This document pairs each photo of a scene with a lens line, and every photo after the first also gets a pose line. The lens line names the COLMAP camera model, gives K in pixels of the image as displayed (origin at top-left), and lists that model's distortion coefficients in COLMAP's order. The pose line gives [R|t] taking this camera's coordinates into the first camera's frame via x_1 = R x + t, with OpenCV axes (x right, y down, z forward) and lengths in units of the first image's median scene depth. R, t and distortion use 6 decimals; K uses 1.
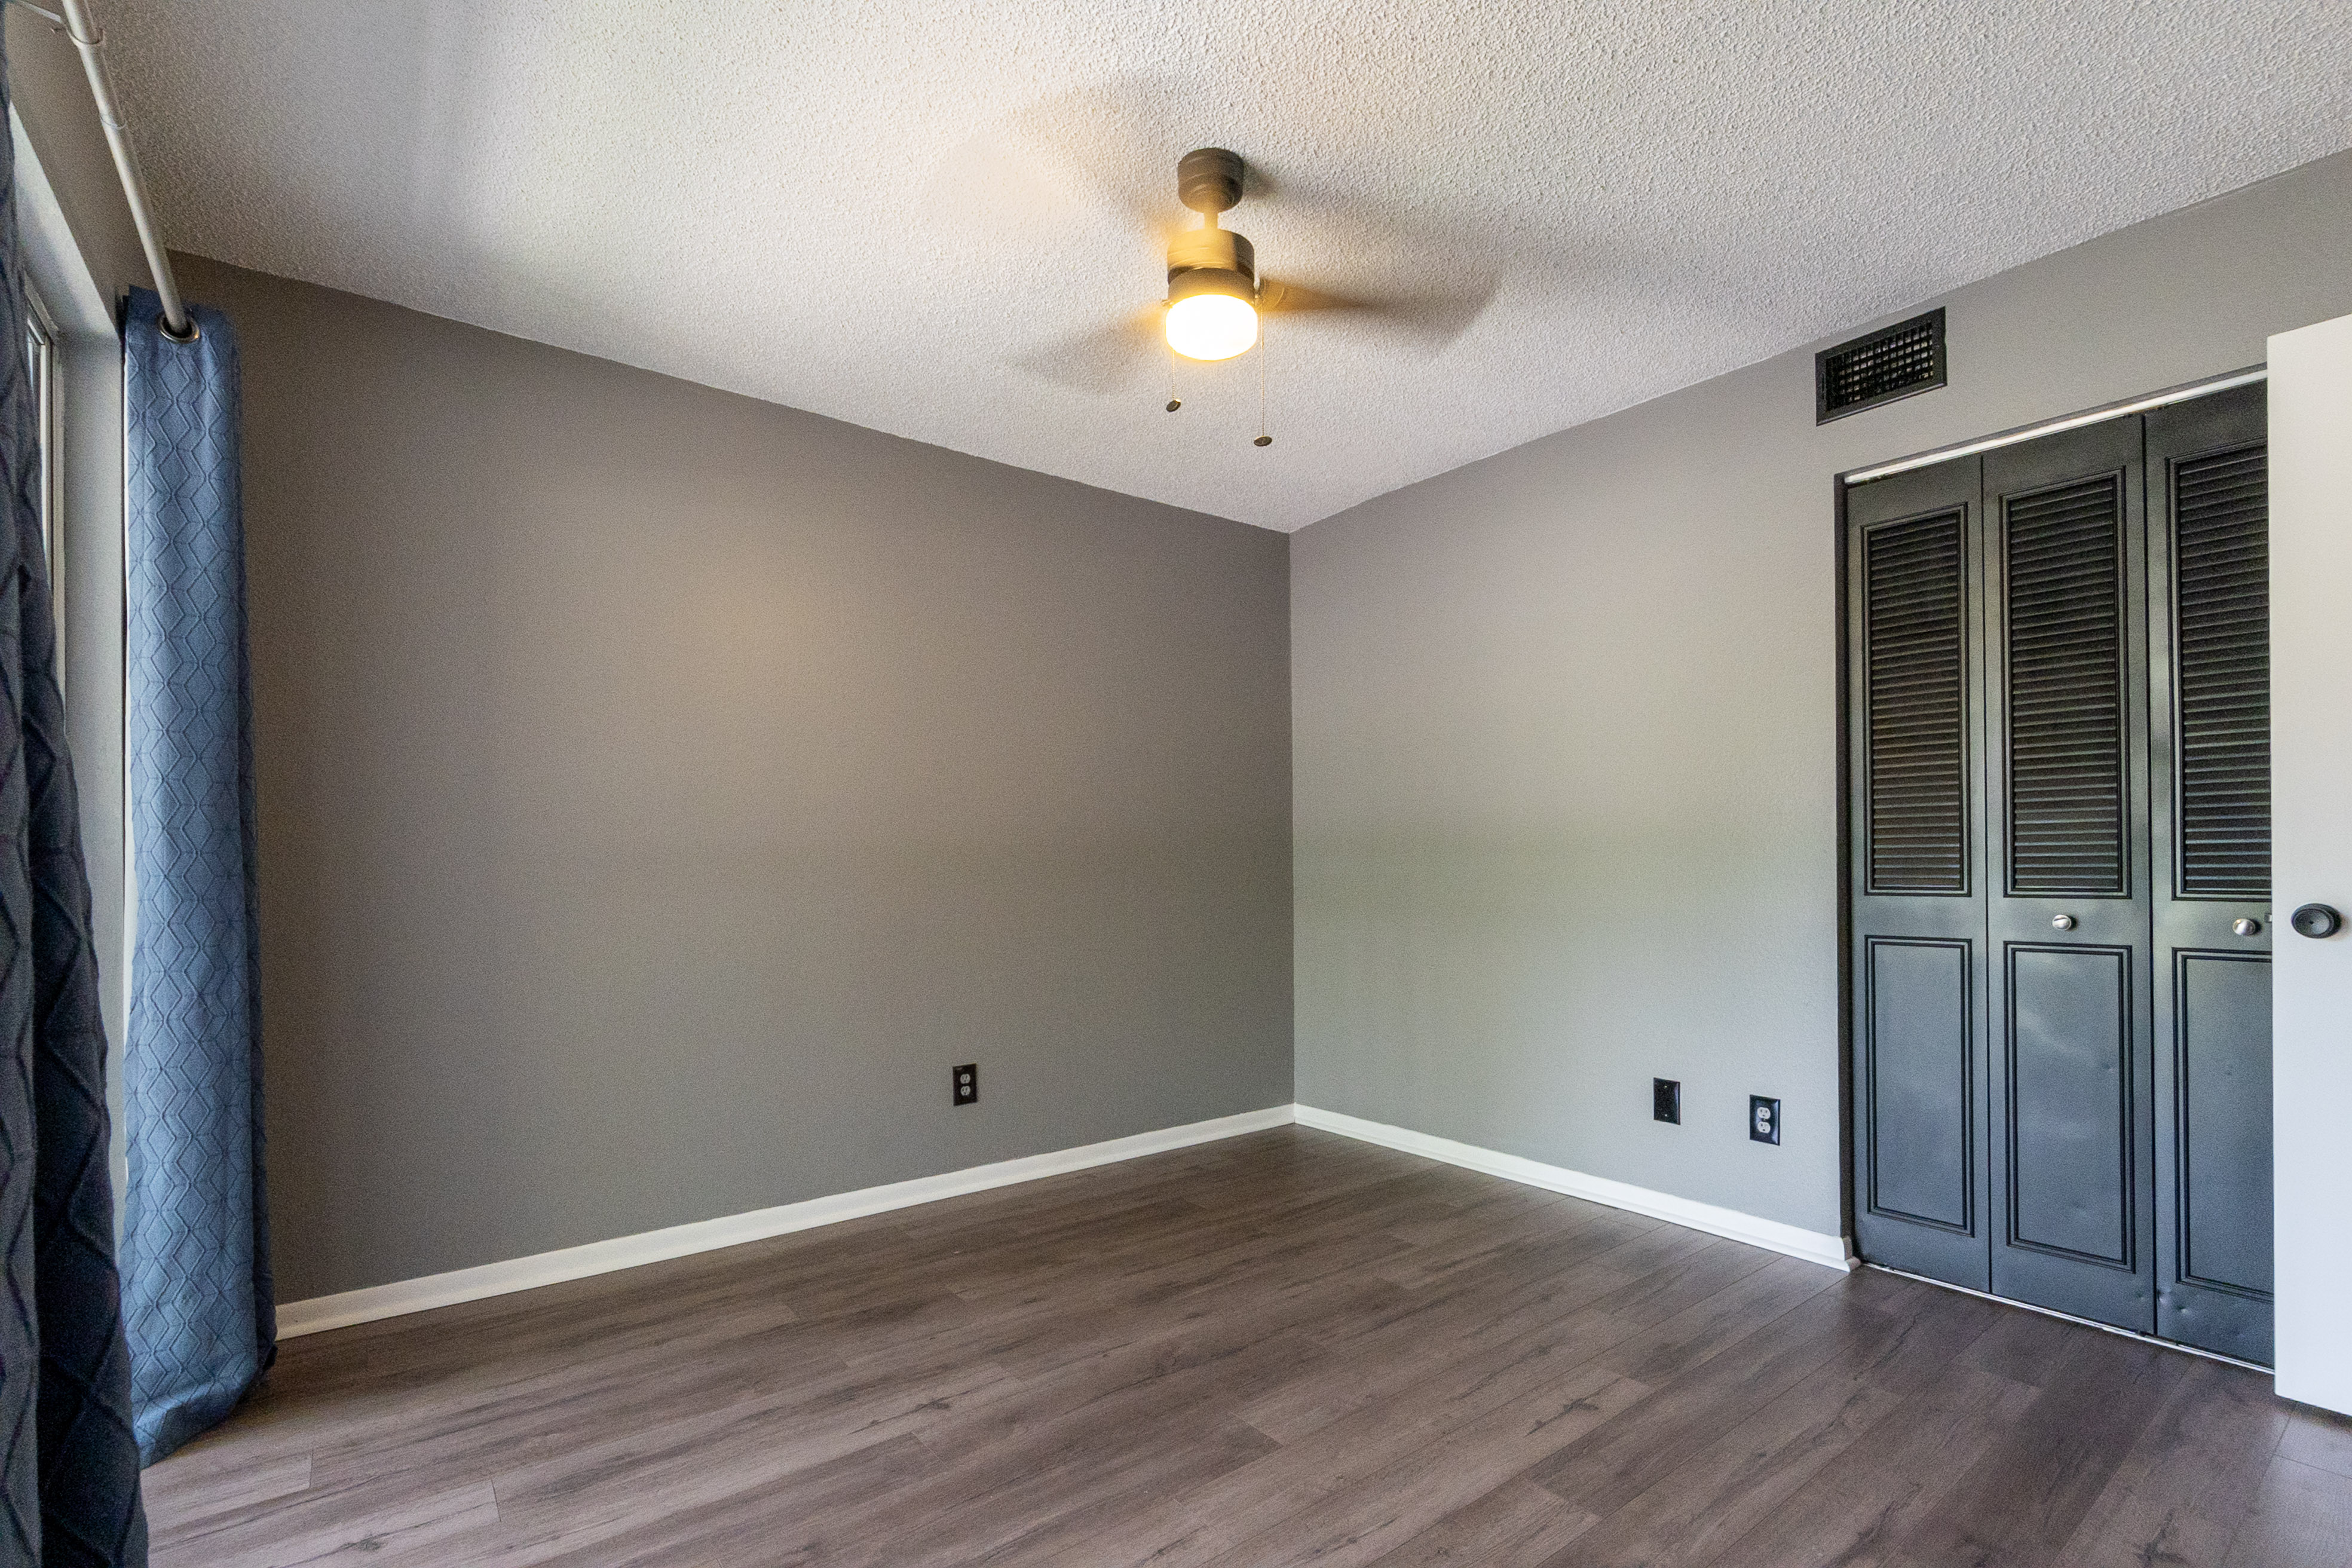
lens RADIAL K [[1083.8, 0, 1178.1], [0, 1083.8, 857.3], [0, 0, 1]] dist [-0.000255, -0.000077]
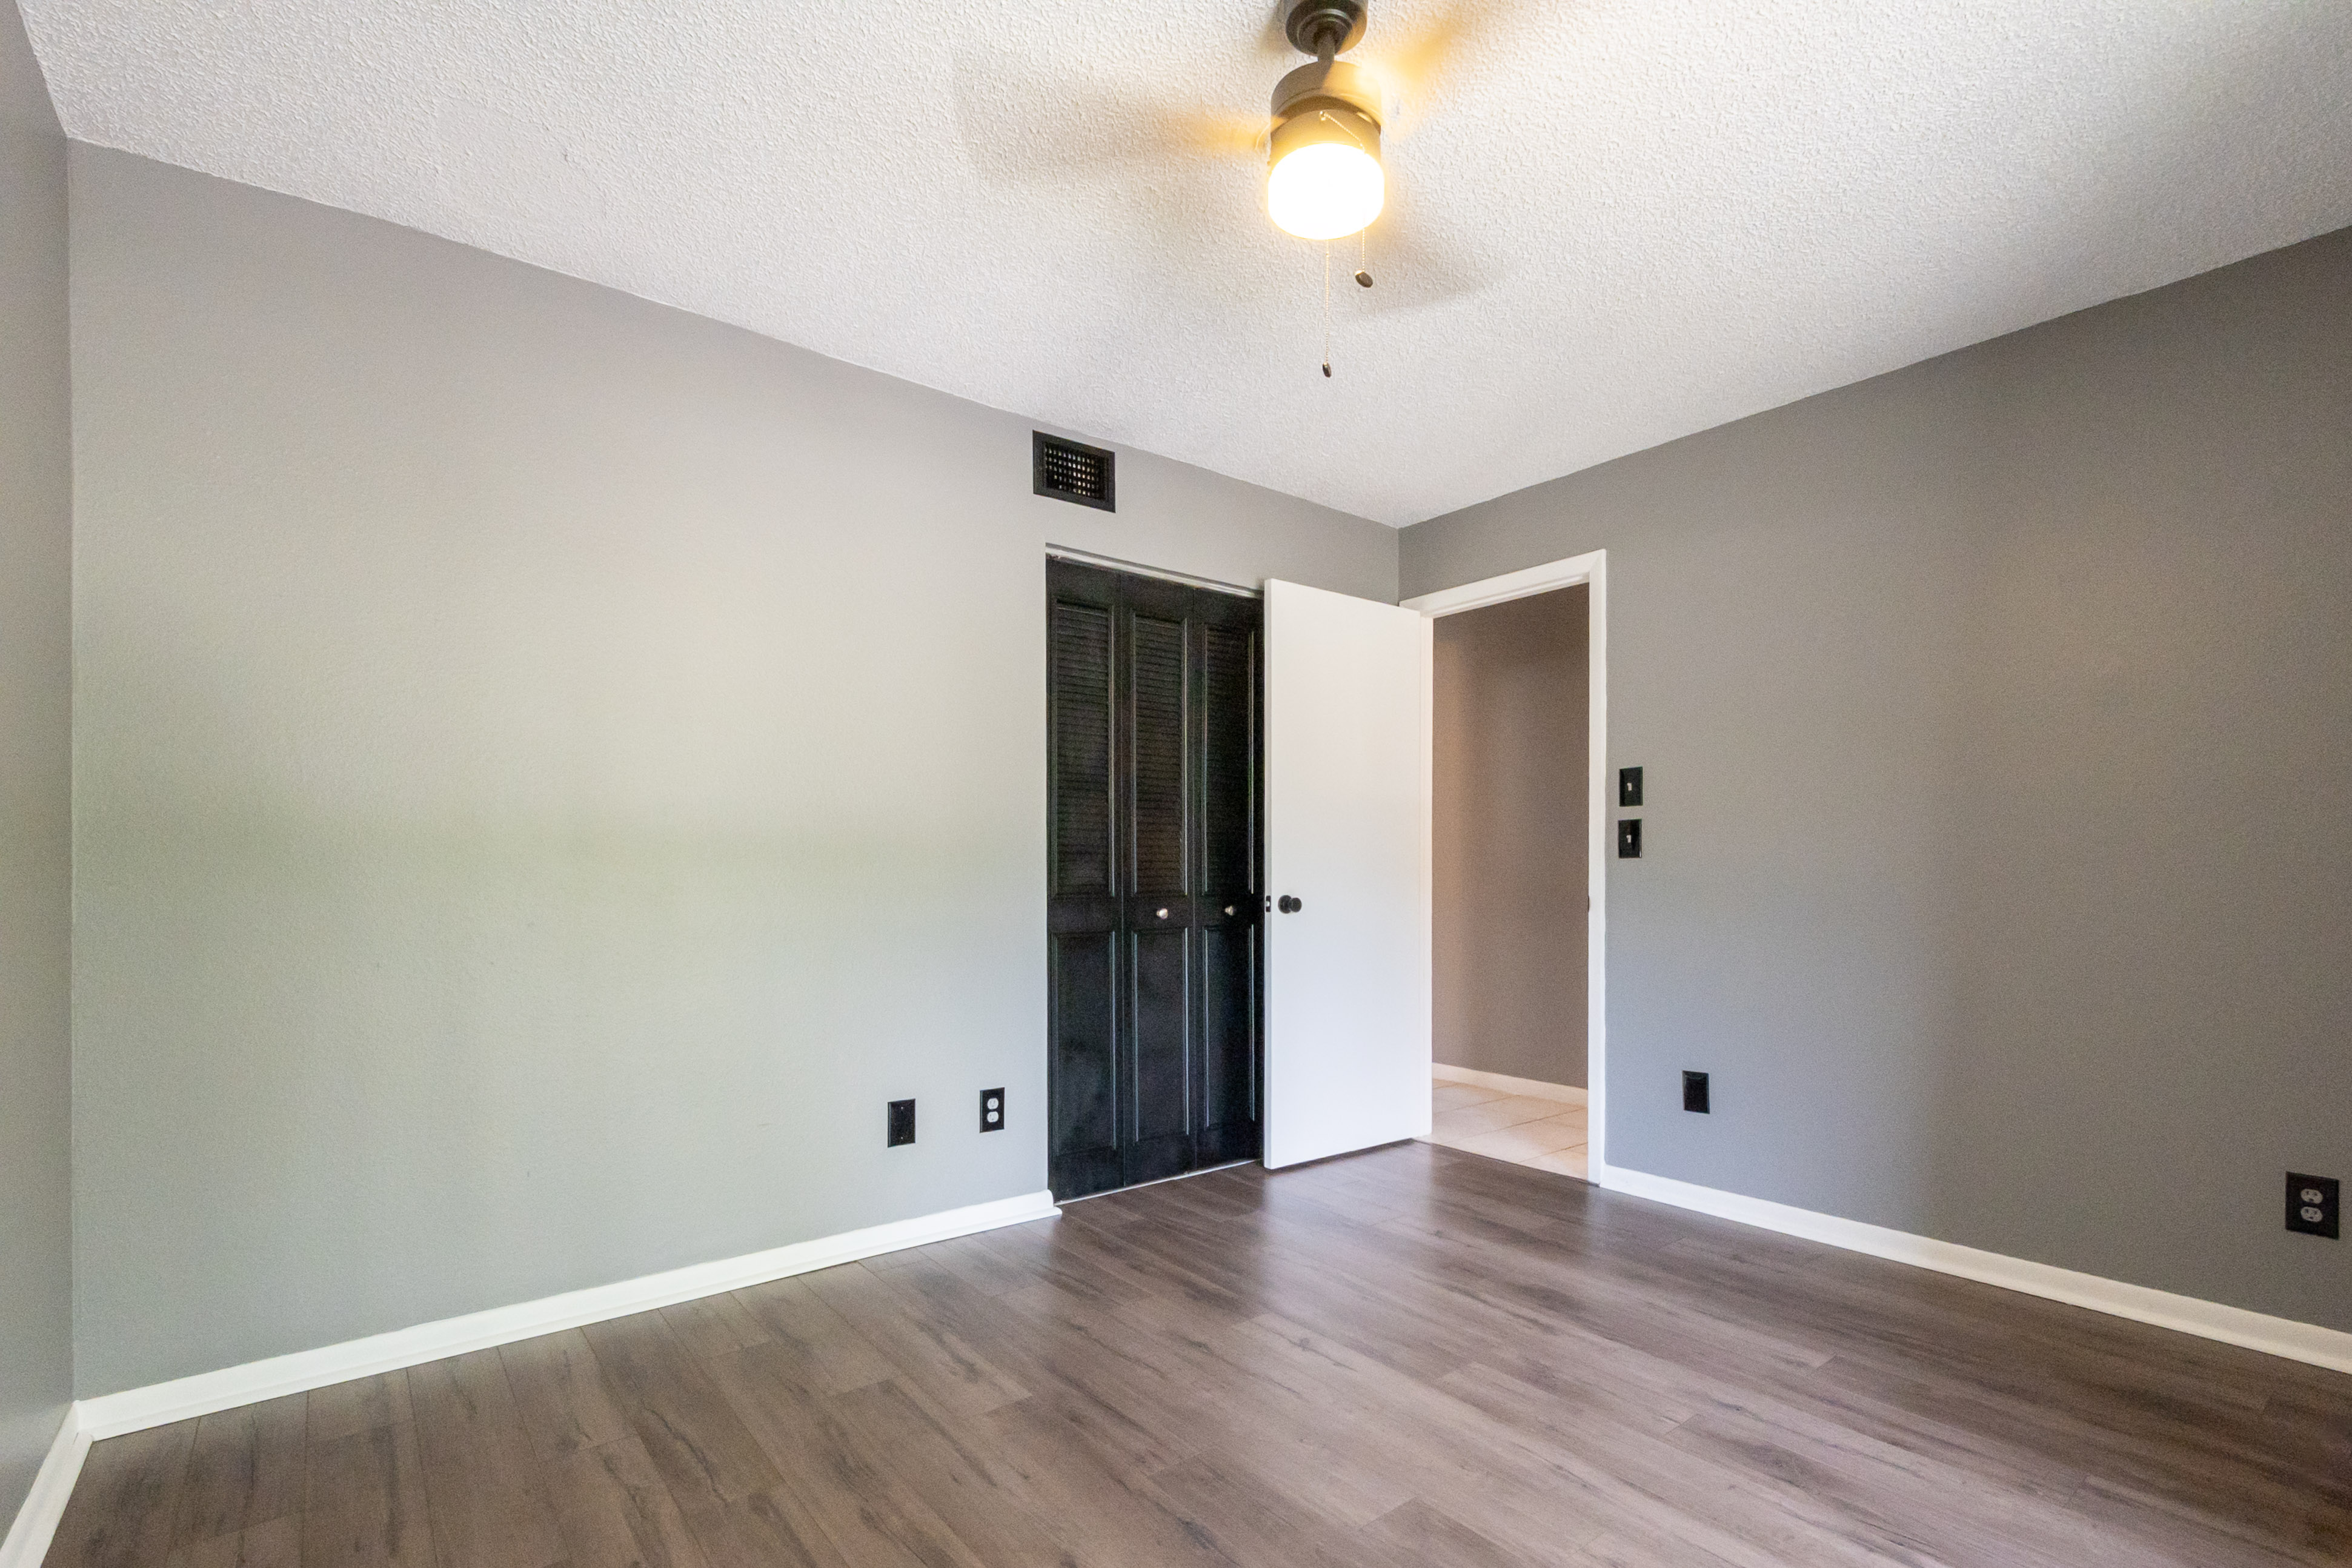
lens RADIAL K [[1066.8, 0, 1268.9], [0, 1066.8, 864.4], [0, 0, 1]] dist [-0.001193, -0.000385]
pose [[-0.048078, 0.012277, 0.998768, -0.652961], [-0.002835, 0.999919, -0.012427, 0.011823], [-0.998840, -0.003429, -0.048039, 0.943728]]
